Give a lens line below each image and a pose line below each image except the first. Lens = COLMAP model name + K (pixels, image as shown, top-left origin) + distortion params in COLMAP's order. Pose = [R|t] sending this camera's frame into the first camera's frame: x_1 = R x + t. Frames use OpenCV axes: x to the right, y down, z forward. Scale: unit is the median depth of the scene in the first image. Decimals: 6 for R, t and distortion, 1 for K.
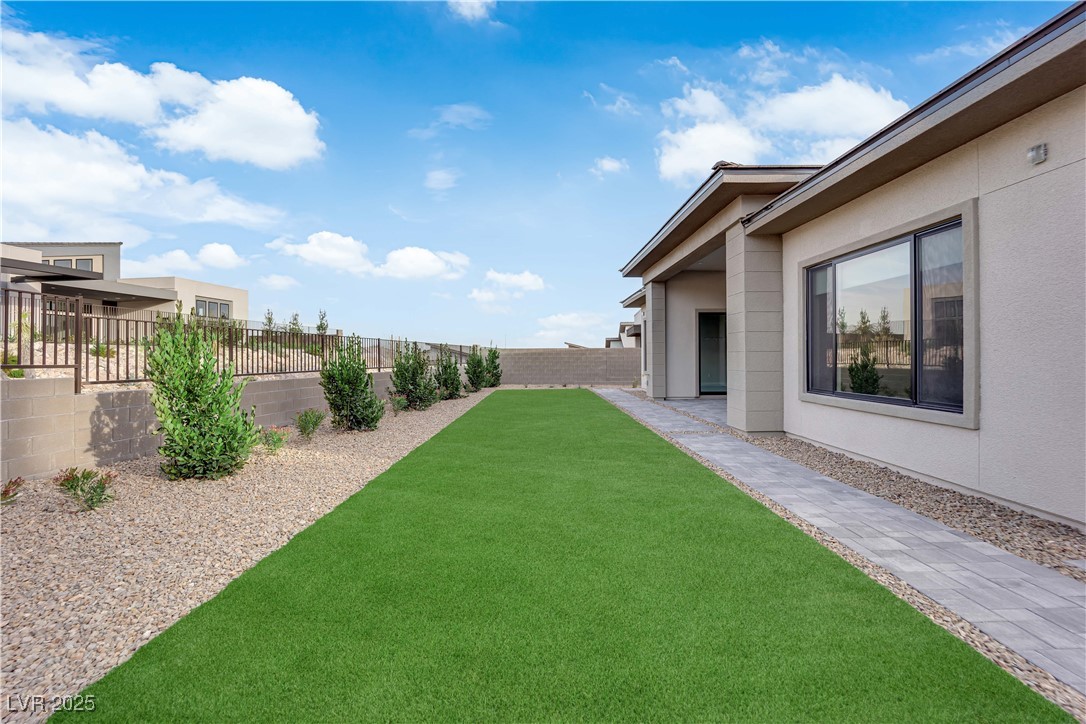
lens RADIAL K [[440.8, 0, 543.0], [0, 440.8, 362.0], [0, 0, 1]] dist [-0.016857, -0.000138]
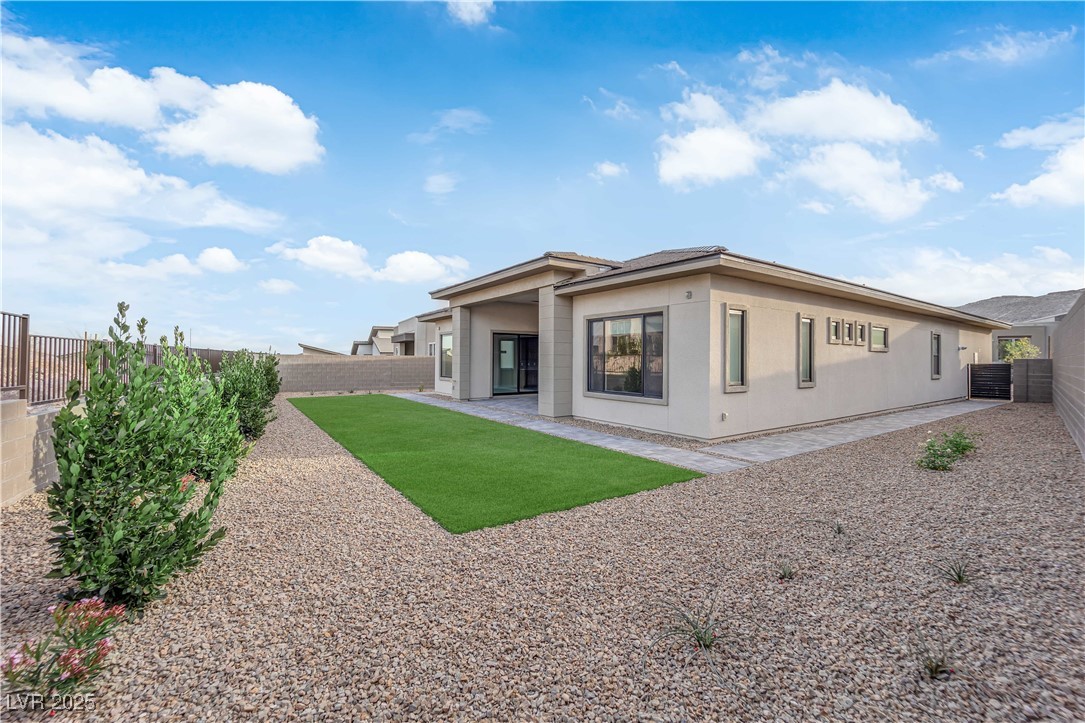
lens RADIAL K [[450.7, 0, 542.5], [0, 450.7, 361.5], [0, 0, 1]] dist [0.000330, 0.000071]
pose [[0.829384, 0.004098, 0.558664, -0.268606], [-0.001042, 0.999983, -0.005789, -0.018653], [-0.558678, 0.004219, 0.829374, -0.186096]]
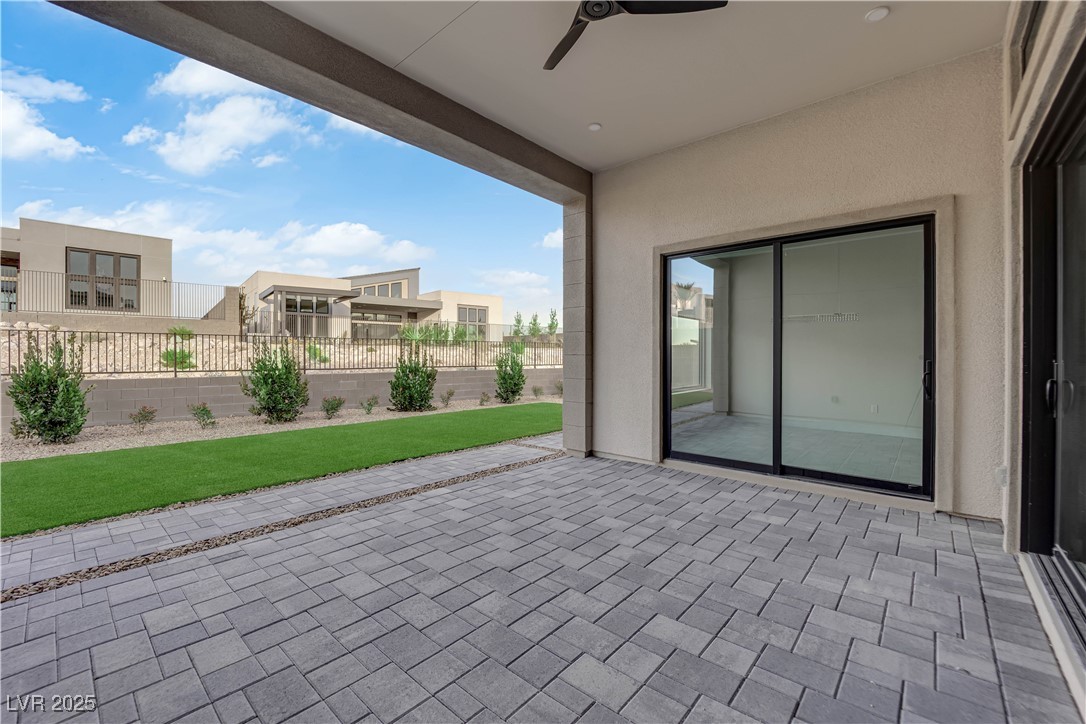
lens RADIAL K [[440.8, 0, 543.0], [0, 440.8, 362.0], [0, 0, 1]] dist [-0.016857, -0.000138]
pose [[0.744833, 0.018278, -0.667001, 0.540052], [-0.017043, 0.999820, 0.008366, -0.011294], [0.667033, 0.005136, 0.745010, 0.637298]]
